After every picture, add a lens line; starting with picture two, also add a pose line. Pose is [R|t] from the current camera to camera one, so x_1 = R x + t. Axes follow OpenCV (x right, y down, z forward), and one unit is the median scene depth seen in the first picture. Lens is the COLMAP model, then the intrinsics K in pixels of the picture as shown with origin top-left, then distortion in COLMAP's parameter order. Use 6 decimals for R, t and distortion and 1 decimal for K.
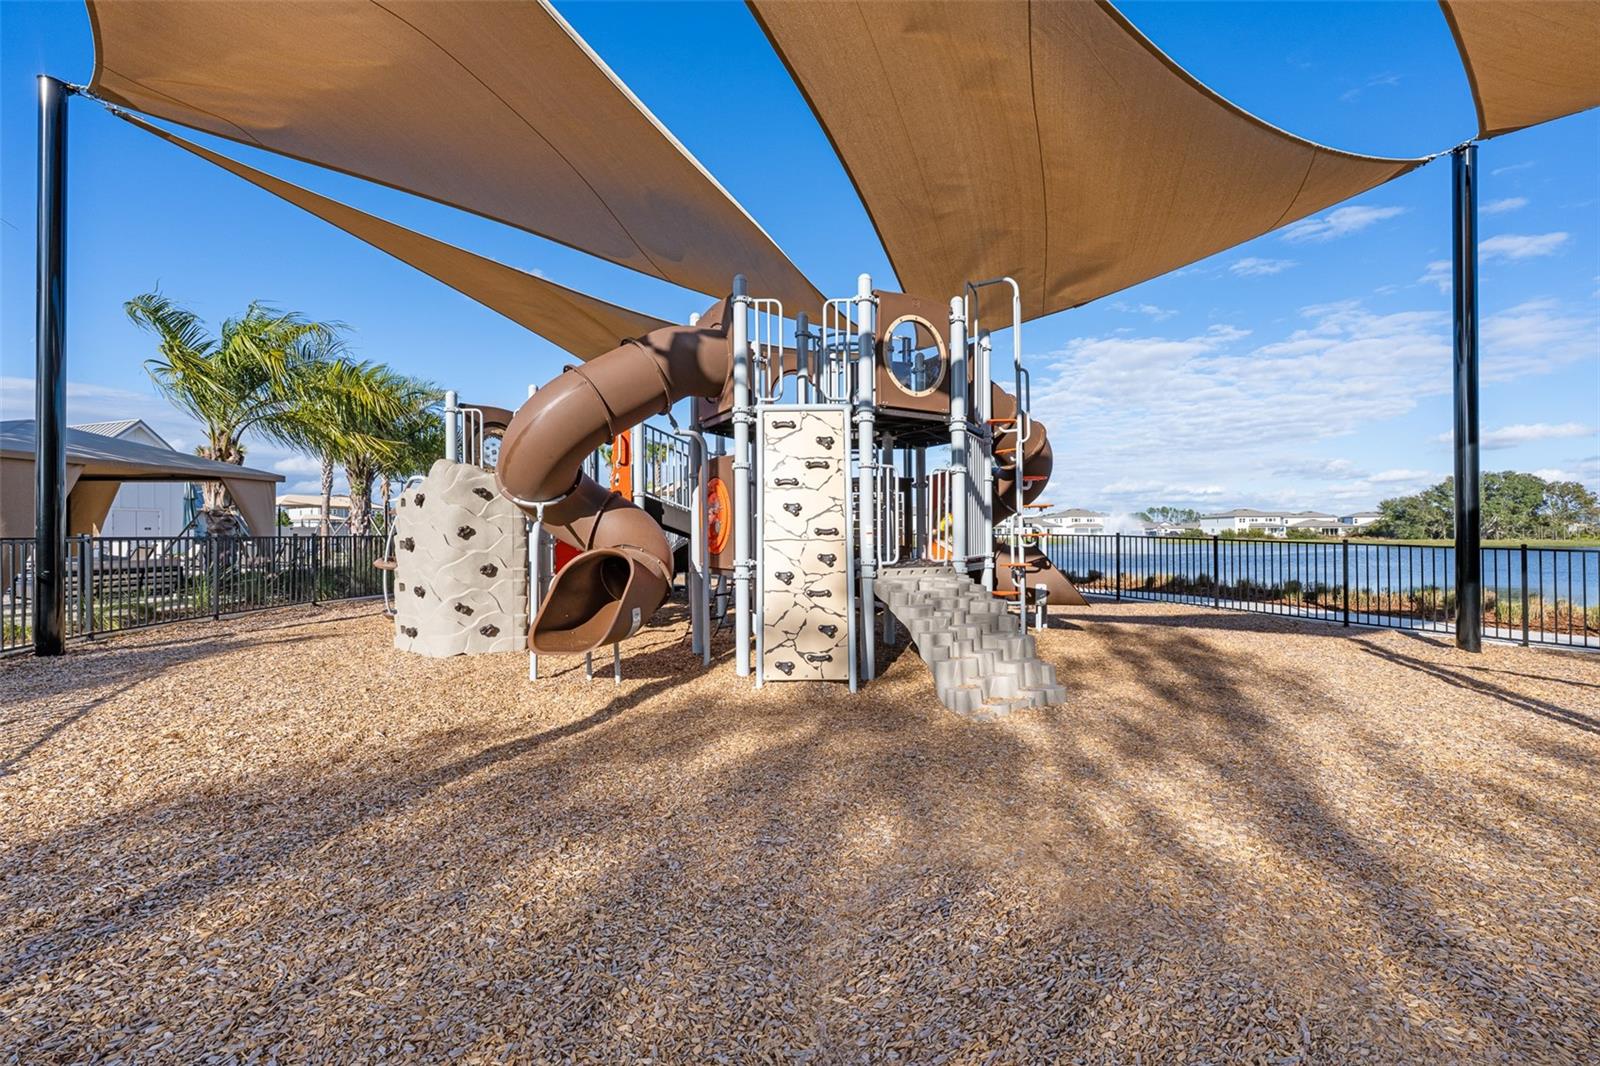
lens RADIAL K [[634.6, 0, 799.0], [0, 634.6, 531.7], [0, 0, 1]] dist [-0.000463, -0.000525]
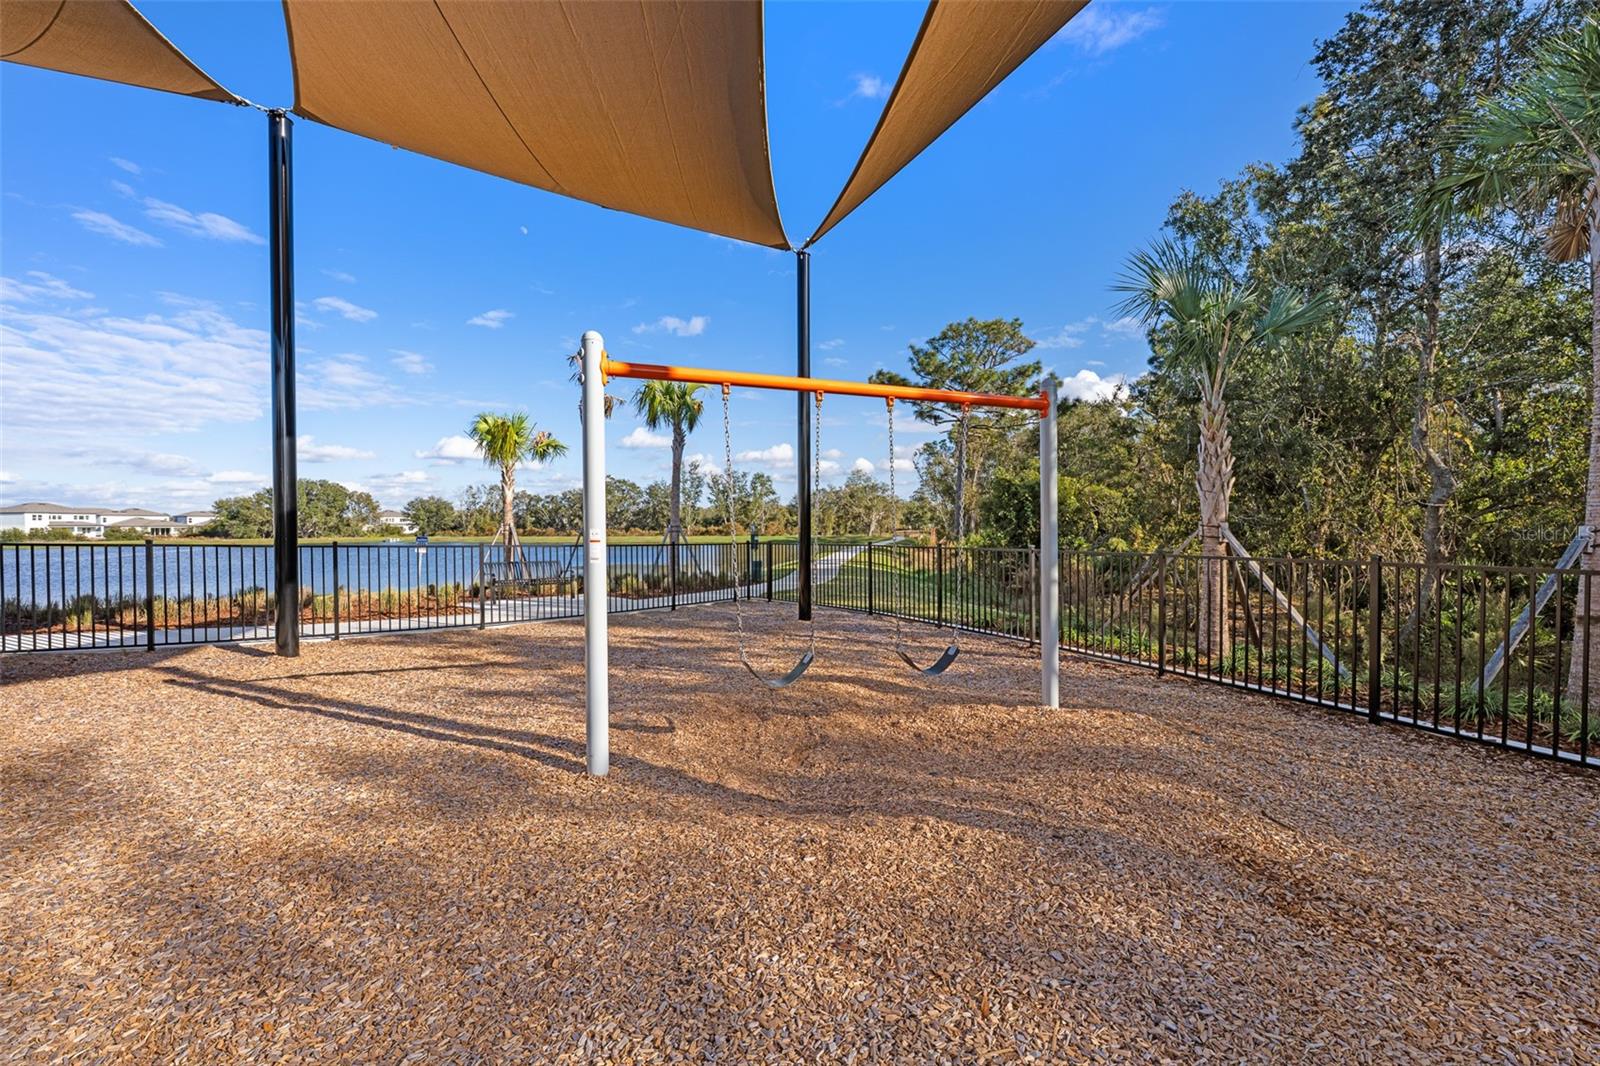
lens RADIAL K [[634.6, 0, 799.0], [0, 634.6, 531.7], [0, 0, 1]] dist [-0.000463, -0.000525]
pose [[0.085781, -0.004326, 0.996305, 0.156154], [0.004069, 0.999984, 0.003991, 0.002219], [-0.996306, 0.003711, 0.085797, 0.137265]]
